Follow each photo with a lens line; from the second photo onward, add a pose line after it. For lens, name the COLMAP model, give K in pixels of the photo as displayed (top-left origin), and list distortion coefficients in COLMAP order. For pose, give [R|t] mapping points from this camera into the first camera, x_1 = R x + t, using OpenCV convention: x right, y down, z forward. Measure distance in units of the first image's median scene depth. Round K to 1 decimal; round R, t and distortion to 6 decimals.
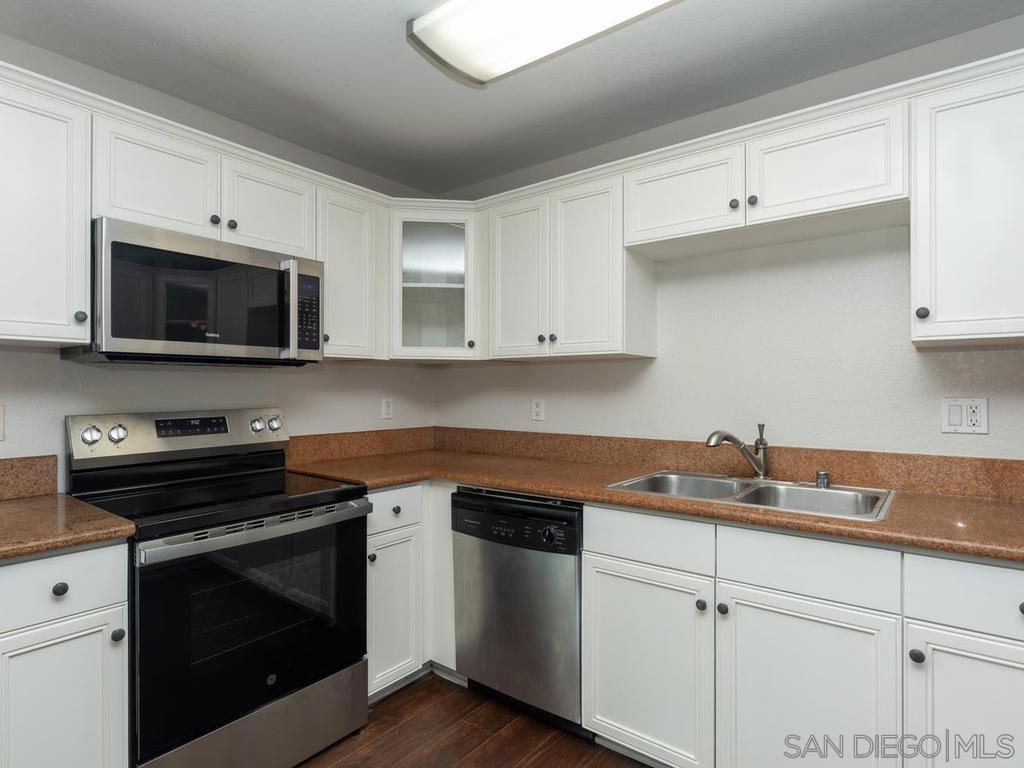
lens RADIAL K [[558.6, 0, 513.0], [0, 558.6, 385.8], [0, 0, 1]] dist [-0.001381, 0.000737]
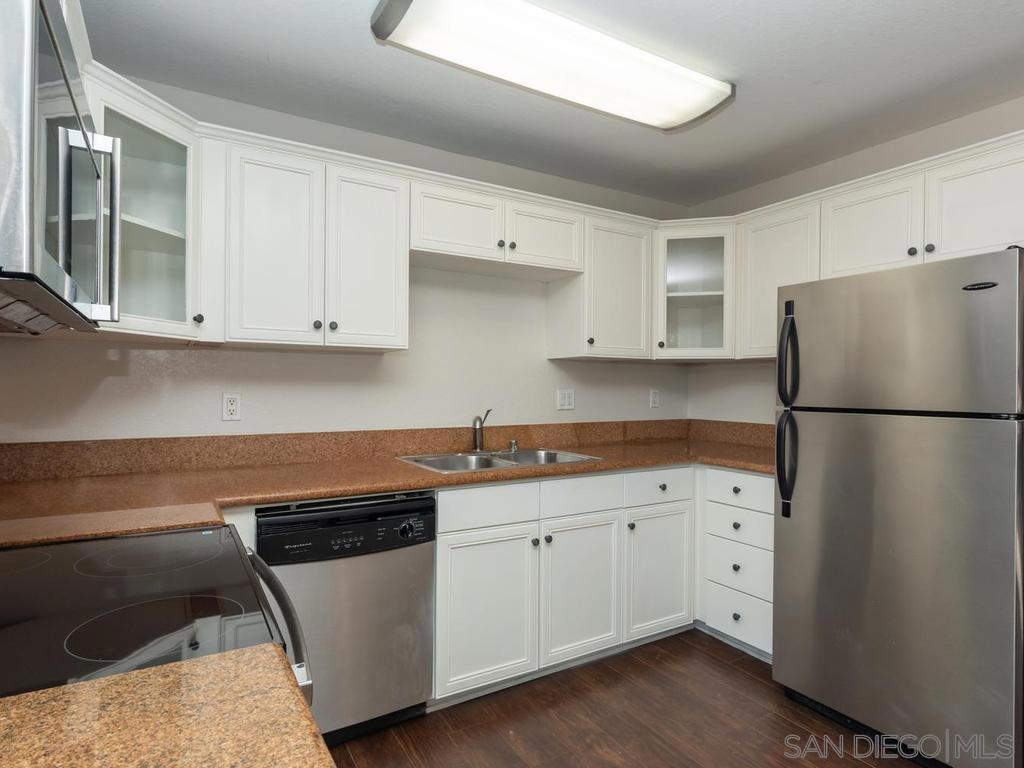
lens RADIAL K [[558.6, 0, 511.7], [0, 558.6, 386.7], [0, 0, 1]] dist [-0.001381, 0.000737]
pose [[0.361907, 0.000919, 0.932214, -0.771074], [-0.010765, 0.999937, 0.003194, 0.008322], [-0.932152, -0.011191, 0.361894, 0.457589]]
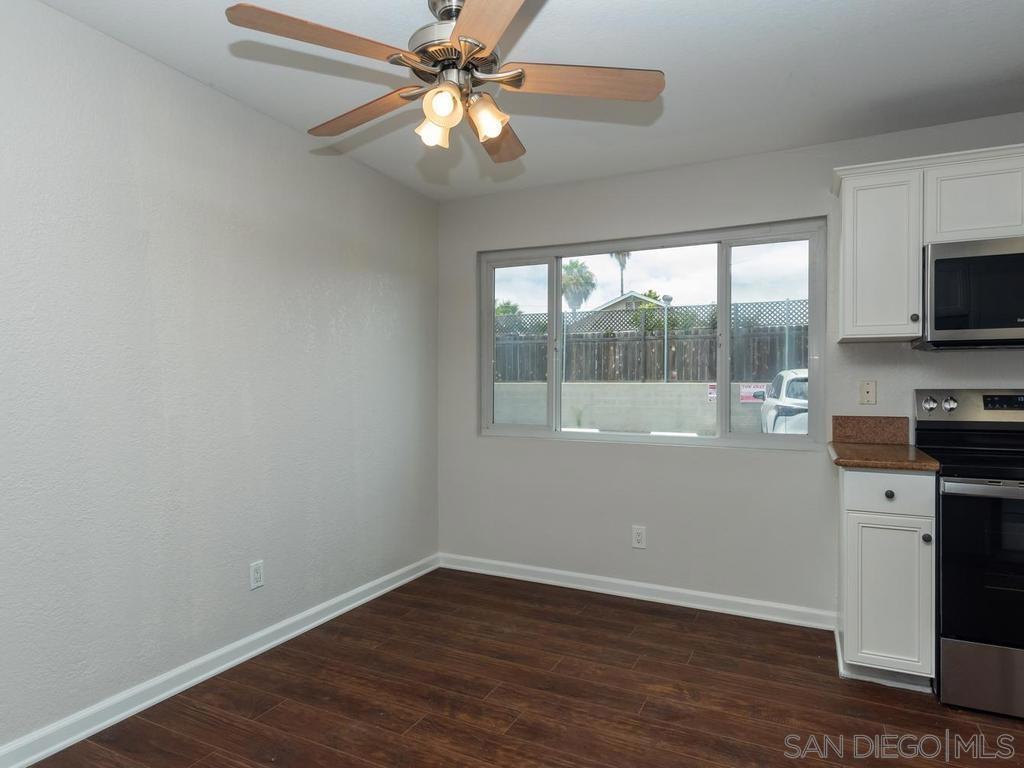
lens RADIAL K [[605.5, 0, 511.8], [0, 605.5, 385.4], [0, 0, 1]] dist [0.000029, -0.002085]
pose [[0.202730, 0.002705, -0.979231, 0.426718], [0.001871, 0.999993, 0.003150, 0.033976], [0.979233, -0.002471, 0.202723, -0.257264]]
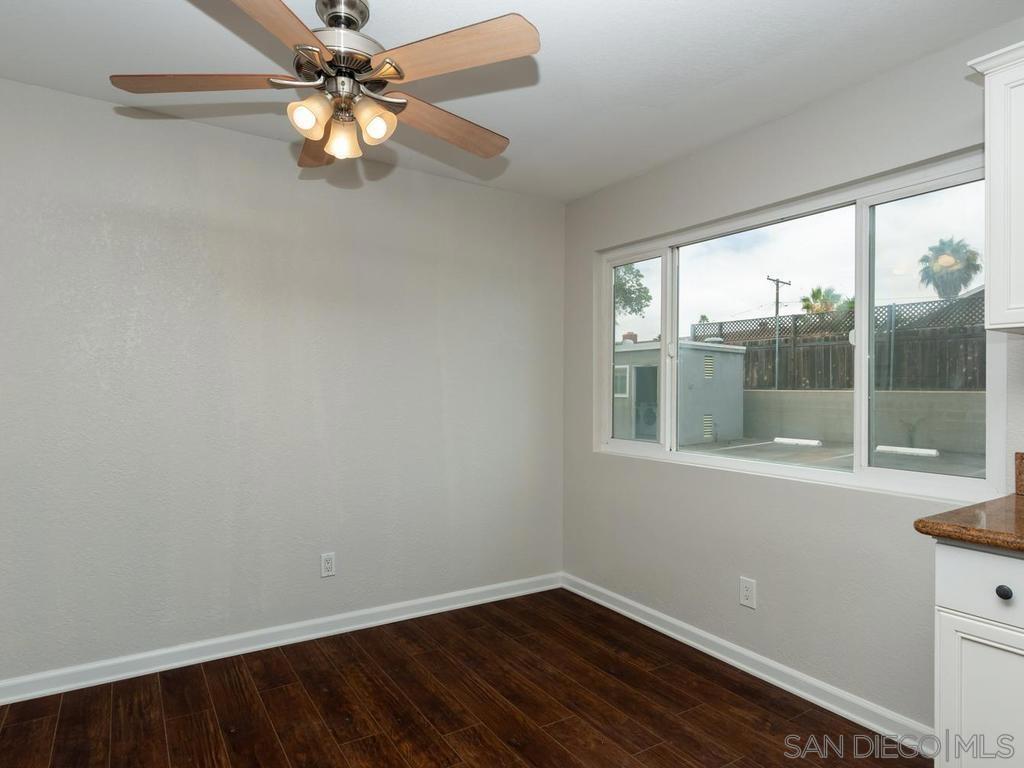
lens RADIAL K [[605.5, 0, 513.2], [0, 605.5, 387.0], [0, 0, 1]] dist [0.000029, -0.002085]
pose [[-0.332077, -0.004706, -0.943241, 0.270052], [-0.002357, 0.999989, -0.004159, 0.020438], [0.943249, 0.000842, -0.332084, 0.377964]]
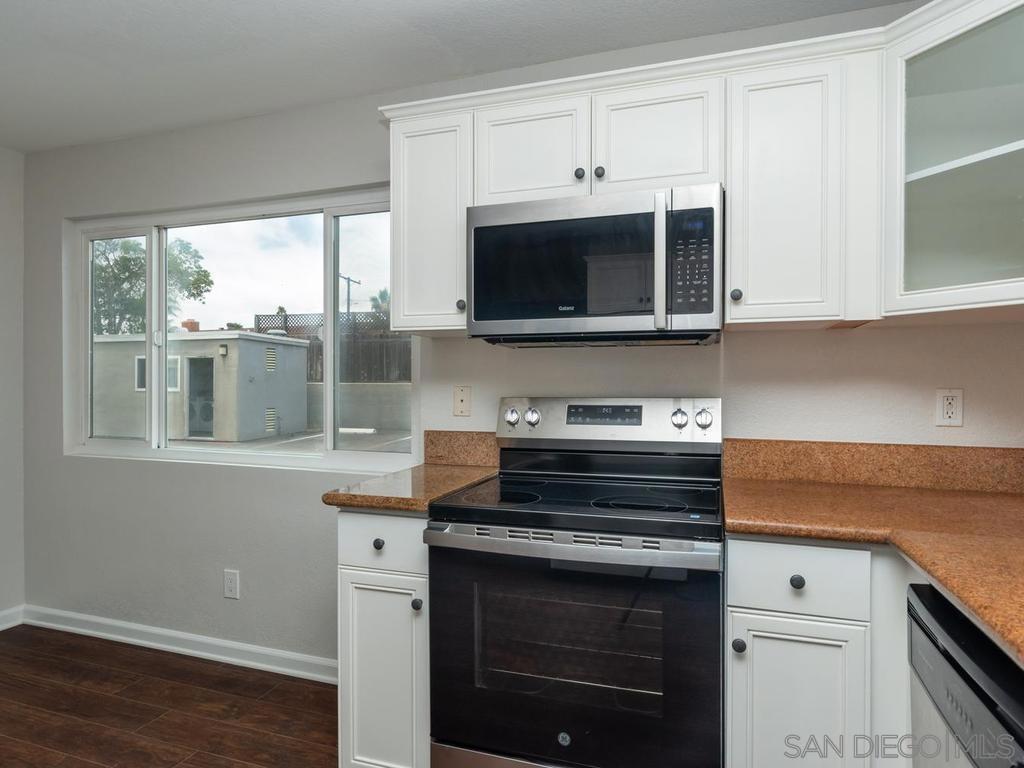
lens RADIAL K [[605.5, 0, 514.7], [0, 605.5, 388.1], [0, 0, 1]] dist [0.000029, -0.002085]
pose [[0.325859, 0.007922, -0.945385, 0.299318], [-0.000135, 0.999965, 0.008333, 0.022912], [0.945418, -0.002588, 0.325849, 0.575153]]
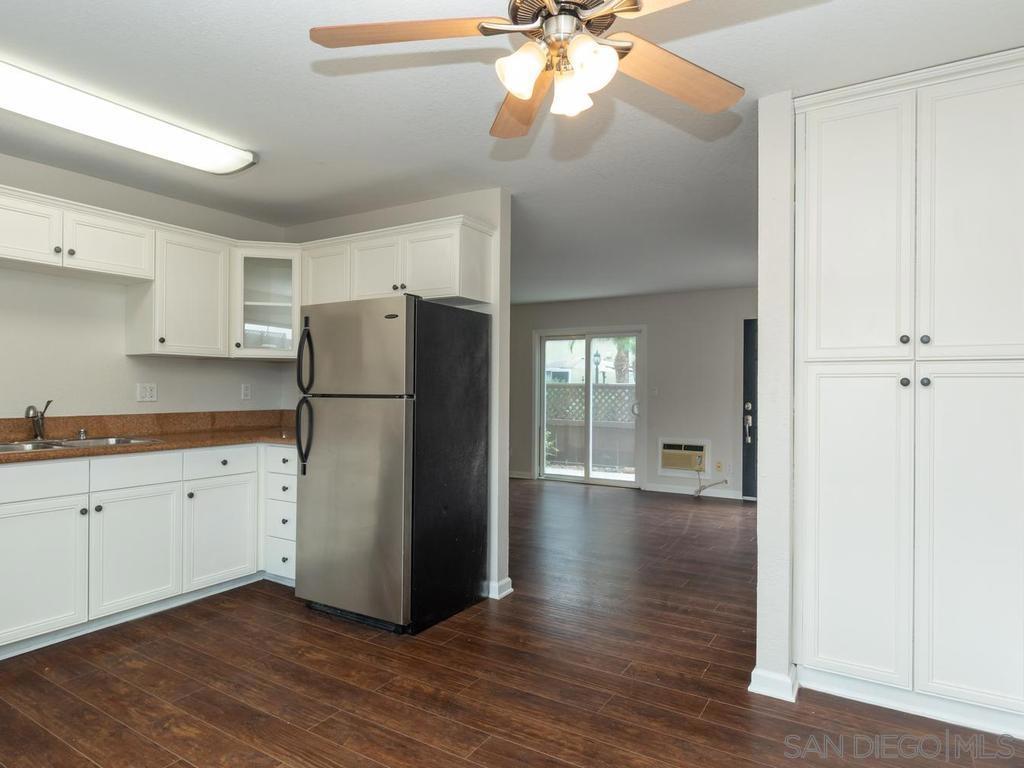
lens RADIAL K [[605.5, 0, 508.0], [0, 605.5, 387.5], [0, 0, 1]] dist [0.000029, -0.002085]
pose [[-0.107407, 0.002461, 0.994212, -1.216808], [-0.011644, 0.999925, -0.003733, 0.026488], [-0.994147, -0.011977, -0.107370, -0.008645]]
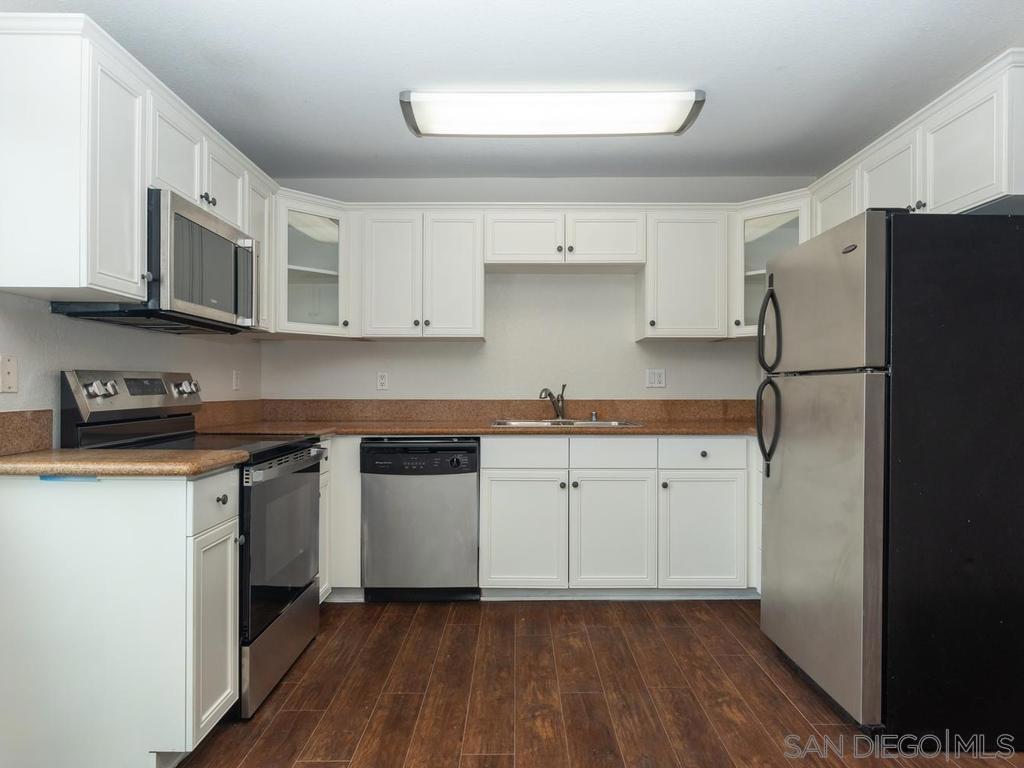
lens RADIAL K [[620.2, 0, 514.1], [0, 620.2, 386.9], [0, 0, 1]] dist [-0.004714, -0.000862]
pose [[0.788657, 0.002130, 0.614830, -0.768261], [-0.004080, 0.999990, 0.001770, 0.071376], [-0.614820, -0.003905, 0.788658, -0.328432]]
